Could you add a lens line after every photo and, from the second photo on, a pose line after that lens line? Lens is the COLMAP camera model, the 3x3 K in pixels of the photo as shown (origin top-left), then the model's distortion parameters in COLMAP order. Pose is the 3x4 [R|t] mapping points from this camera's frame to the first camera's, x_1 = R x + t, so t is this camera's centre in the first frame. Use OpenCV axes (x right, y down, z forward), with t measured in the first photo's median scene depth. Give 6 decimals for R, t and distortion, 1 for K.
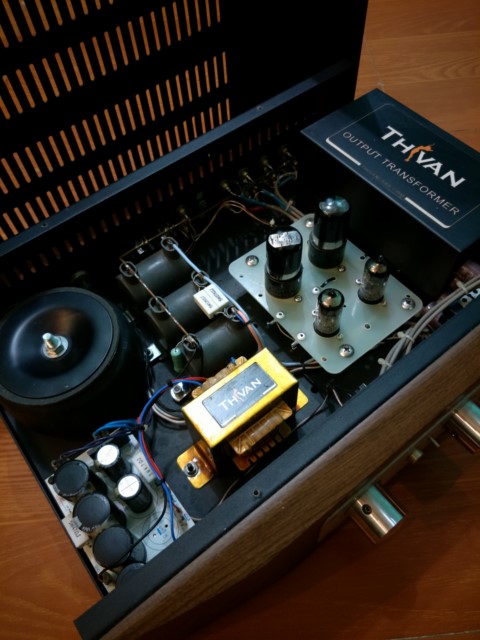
lens RADIAL K [[533.8, 0, 243.8], [0, 533.8, 311.1], [0, 0, 1]] dist [0.111323, -0.219629]
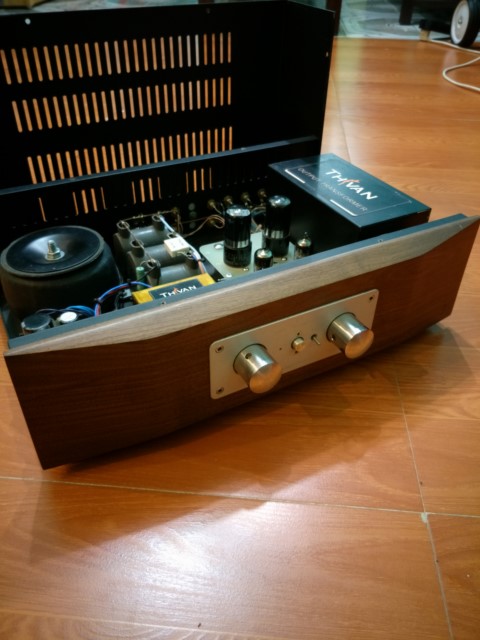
lens RADIAL K [[533.8, 0, 243.8], [0, 533.8, 311.1], [0, 0, 1]] dist [0.111323, -0.219629]
pose [[0.984676, 0.148532, -0.091385, 0.251141], [-0.170965, 0.925563, -0.337793, 0.554670], [0.034409, 0.348241, 0.936773, -0.187258]]
